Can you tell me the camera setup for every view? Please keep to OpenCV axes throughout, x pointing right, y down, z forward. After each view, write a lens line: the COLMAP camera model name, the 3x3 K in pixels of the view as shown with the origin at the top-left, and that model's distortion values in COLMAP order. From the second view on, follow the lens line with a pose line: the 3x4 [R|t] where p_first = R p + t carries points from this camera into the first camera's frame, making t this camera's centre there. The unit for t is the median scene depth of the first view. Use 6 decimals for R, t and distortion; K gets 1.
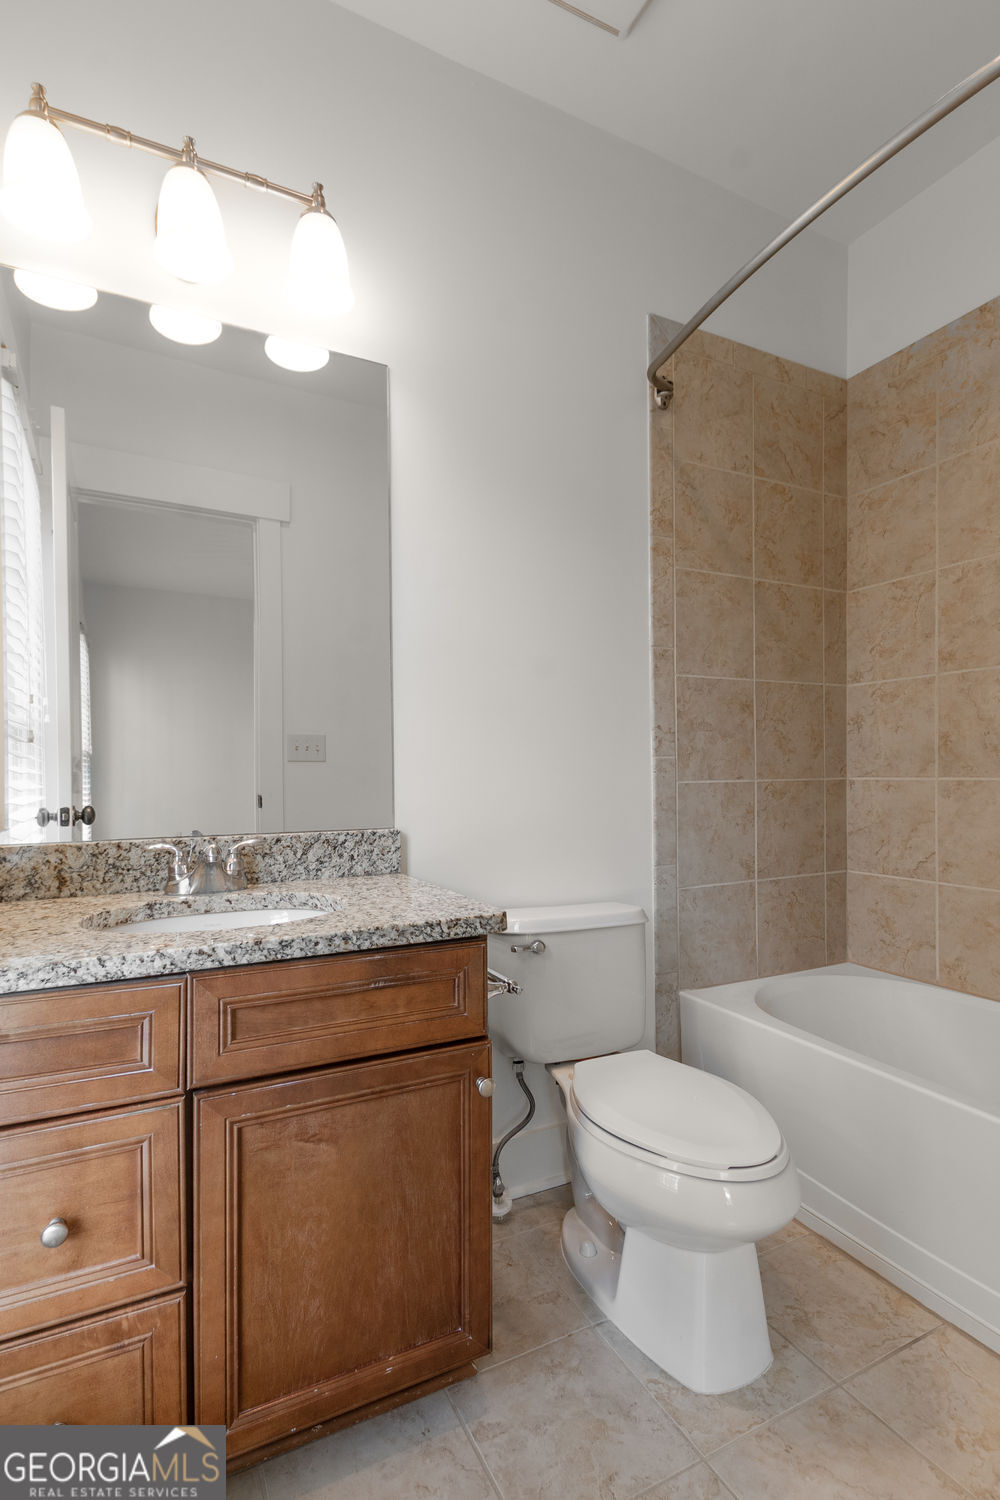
lens RADIAL K [[710.5, 0, 480.0], [0, 710.5, 770.8], [0, 0, 1]] dist [0.015547, -0.008645]
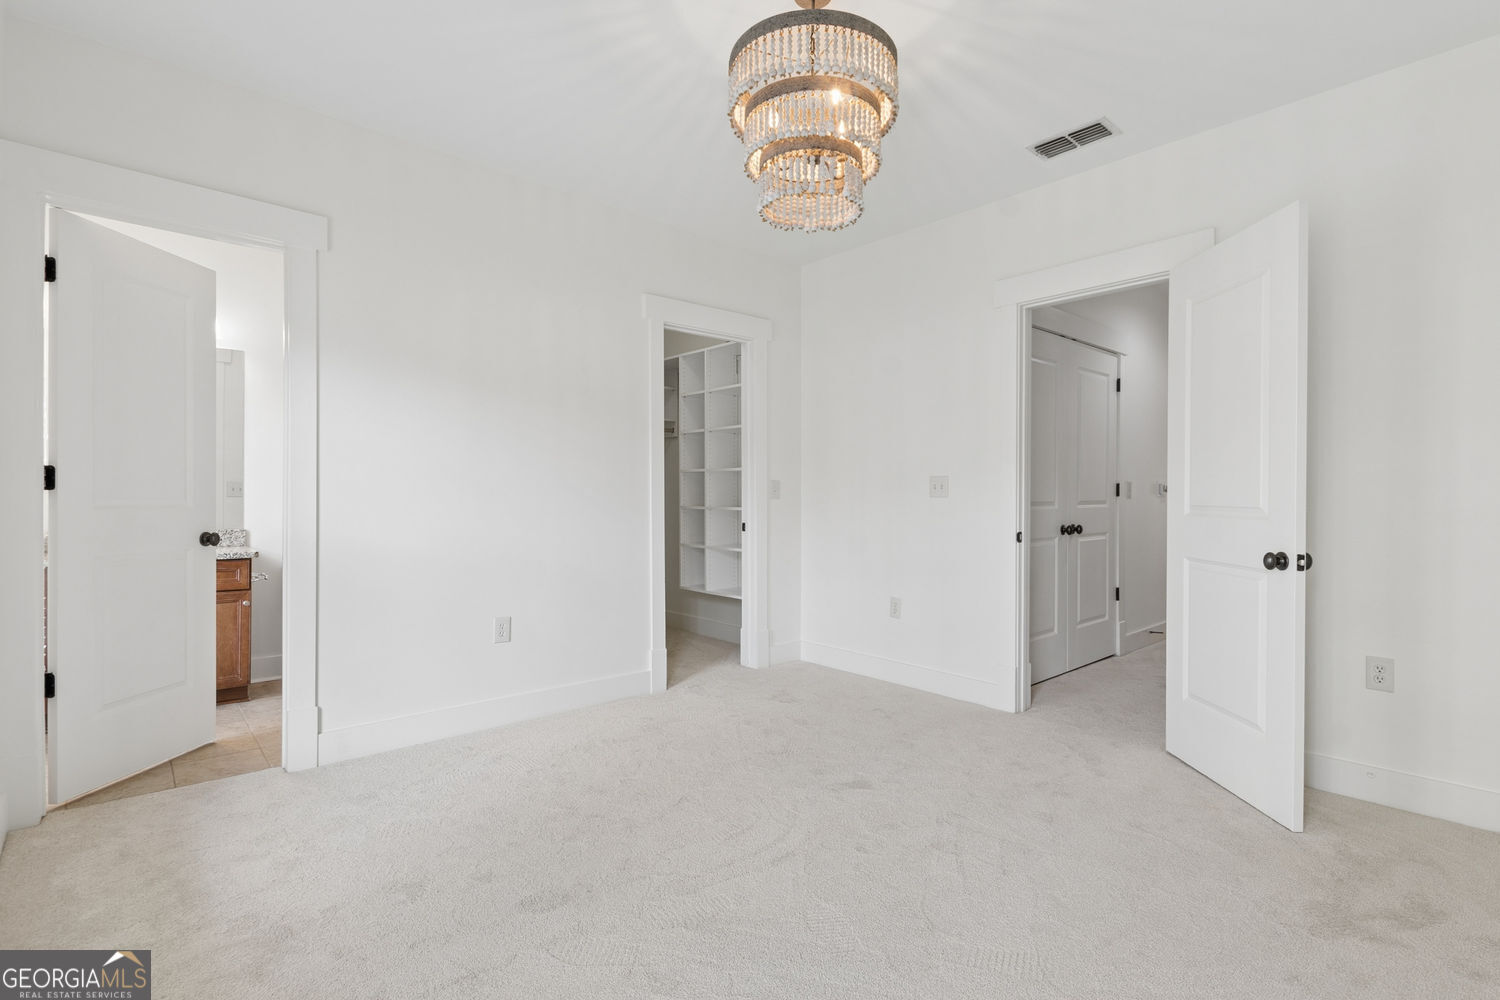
lens RADIAL K [[710.5, 0, 752.1], [0, 710.5, 496.2], [0, 0, 1]] dist [0.015547, -0.008645]
pose [[0.962987, 0.009801, 0.269369, 0.767185], [-0.009269, 0.999952, -0.003249, -0.034271], [-0.269388, 0.000632, 0.963032, -1.578427]]
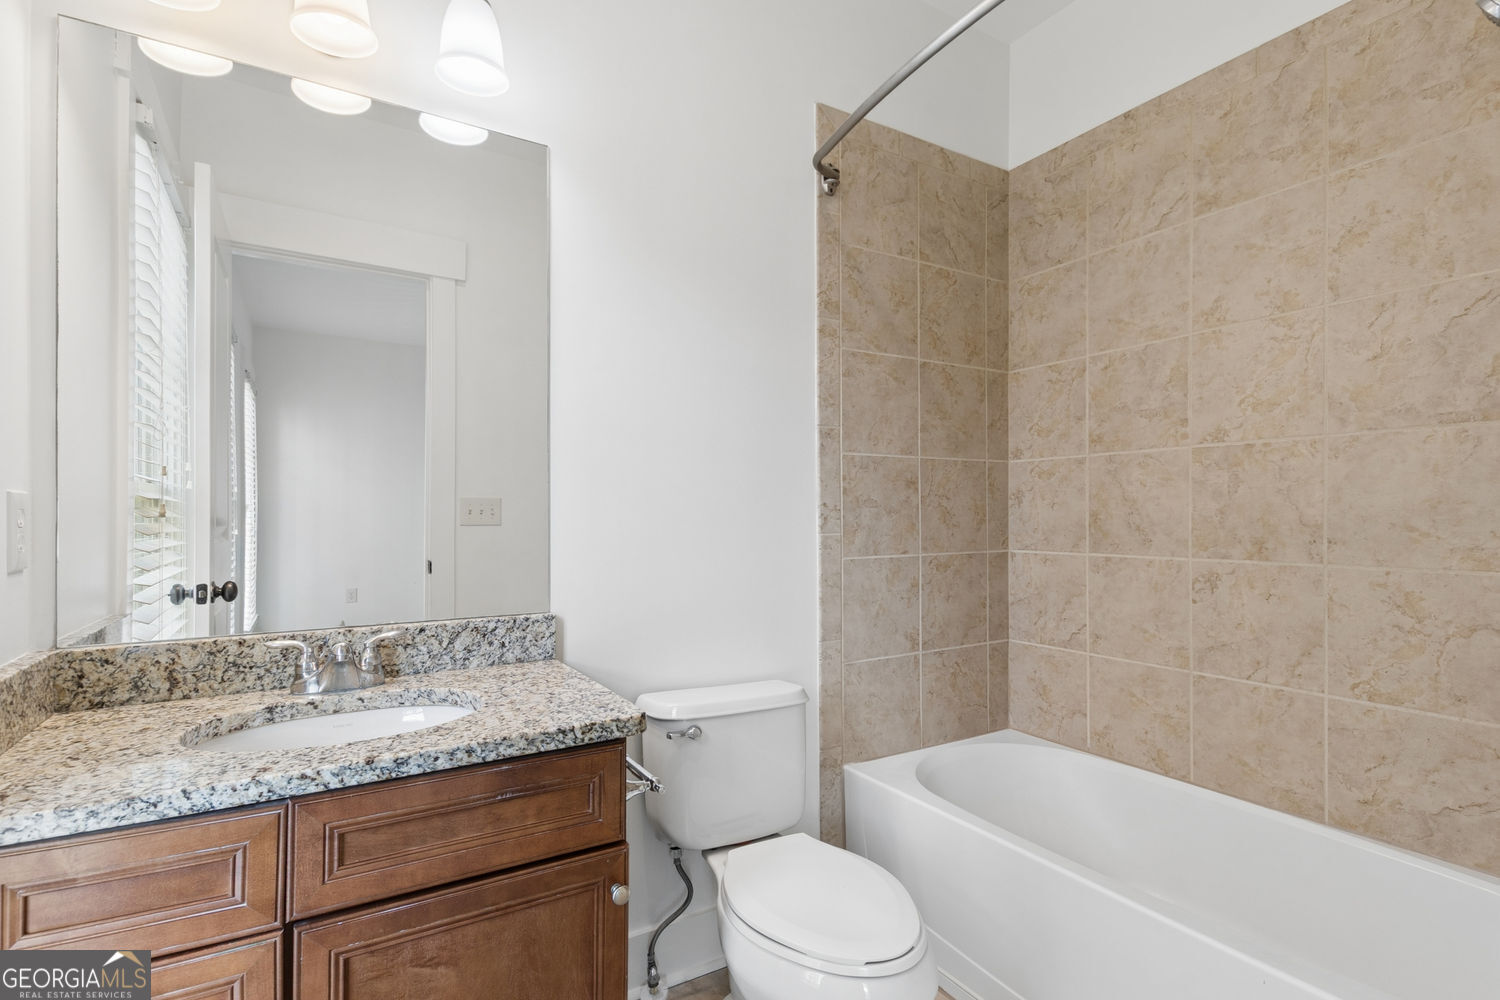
lens RADIAL K [[710.5, 0, 744.3], [0, 710.5, 502.9], [0, 0, 1]] dist [0.015547, -0.008645]
pose [[0.996310, 0.009529, 0.085295, 0.051197], [-0.008041, 0.999810, -0.017775, -0.046010], [-0.085448, 0.017023, 0.996197, -0.002567]]
